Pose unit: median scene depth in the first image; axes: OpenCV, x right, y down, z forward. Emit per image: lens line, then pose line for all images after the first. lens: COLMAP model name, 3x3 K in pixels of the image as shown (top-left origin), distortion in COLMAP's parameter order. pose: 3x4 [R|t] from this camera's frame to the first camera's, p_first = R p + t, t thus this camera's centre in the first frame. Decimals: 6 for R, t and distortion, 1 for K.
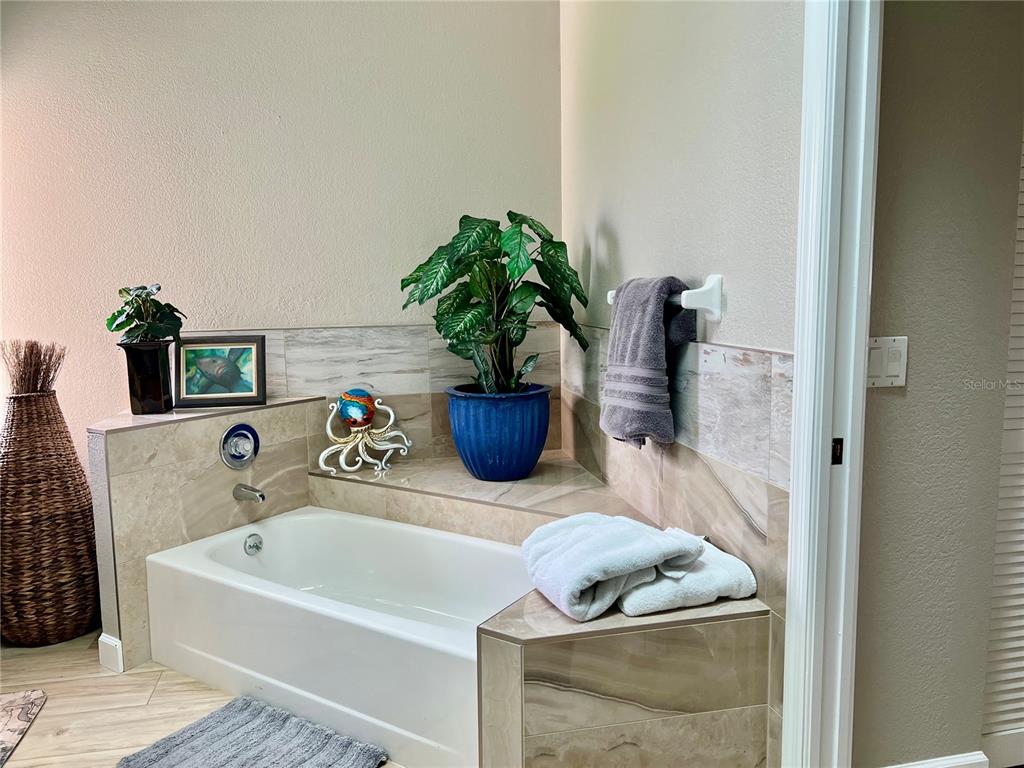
lens RADIAL K [[777.6, 0, 508.6], [0, 777.6, 382.9], [0, 0, 1]] dist [0.044015, -0.054022]
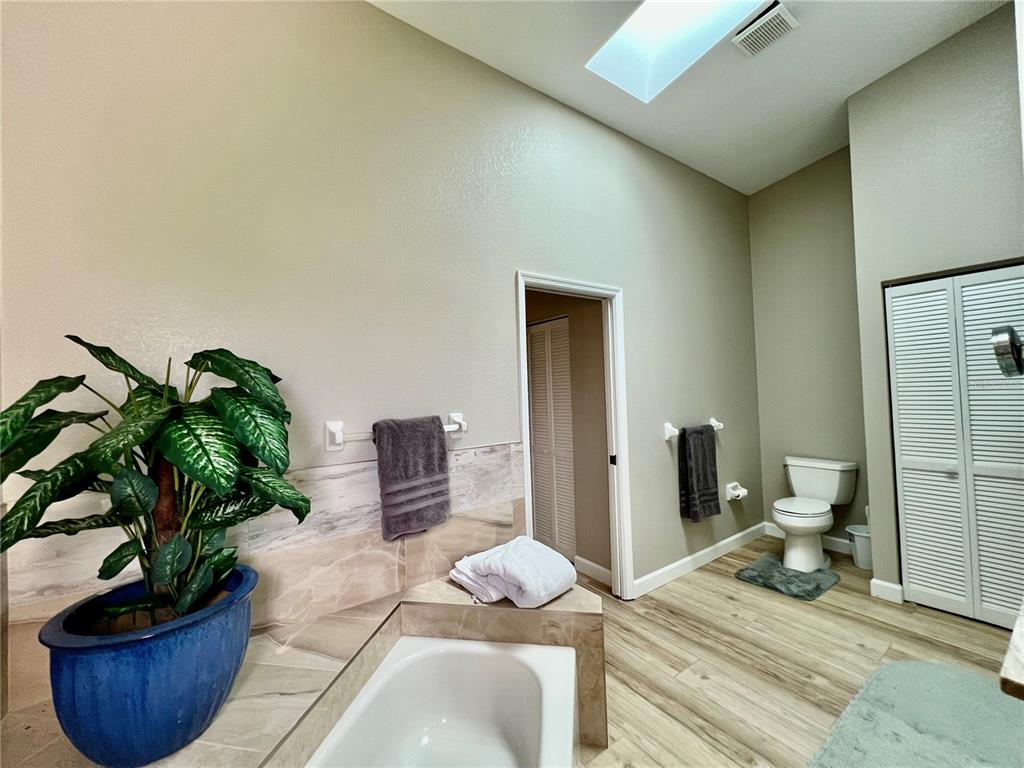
lens RADIAL K [[410.9, 0, 504.8], [0, 410.9, 381.4], [0, 0, 1]] dist [-0.002875, 0.000227]
pose [[-0.381103, 0.052771, 0.923025, -0.612738], [0.154543, 0.987959, 0.007325, -0.176457], [-0.911524, 0.145439, -0.384670, 1.090153]]
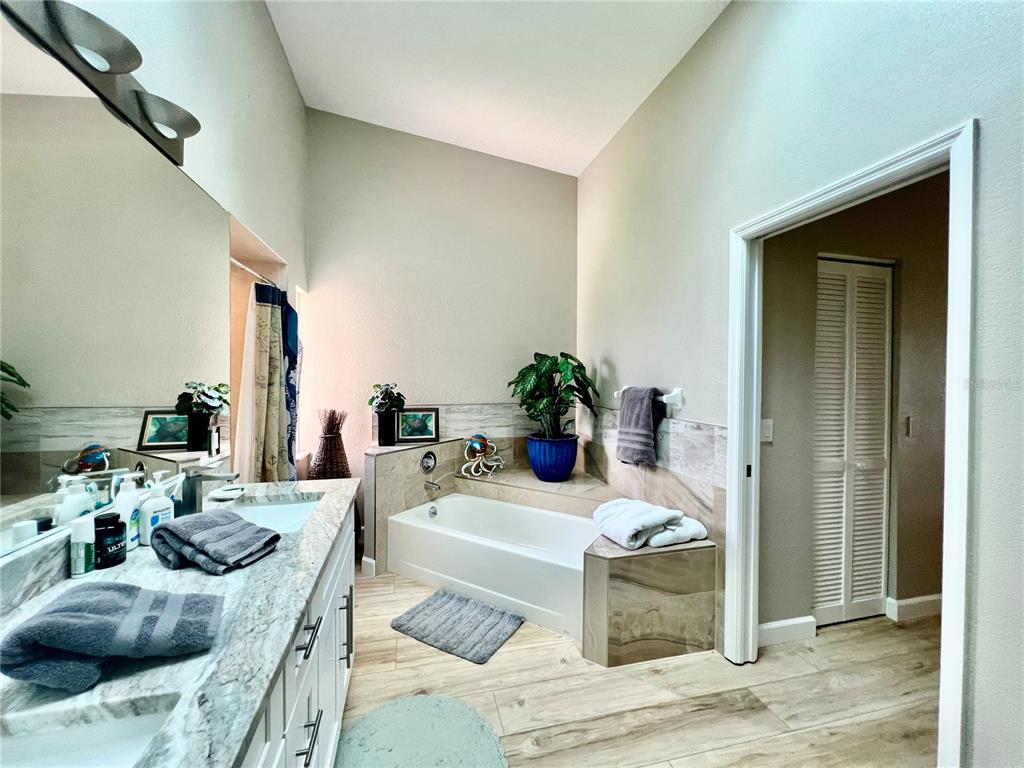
lens RADIAL K [[410.9, 0, 507.9], [0, 410.9, 379.0], [0, 0, 1]] dist [-0.002875, 0.000227]
pose [[0.999477, 0.019341, 0.025916, -0.212087], [-0.016189, 0.993030, -0.116745, -0.017872], [-0.027993, 0.116264, 0.992824, -0.122935]]
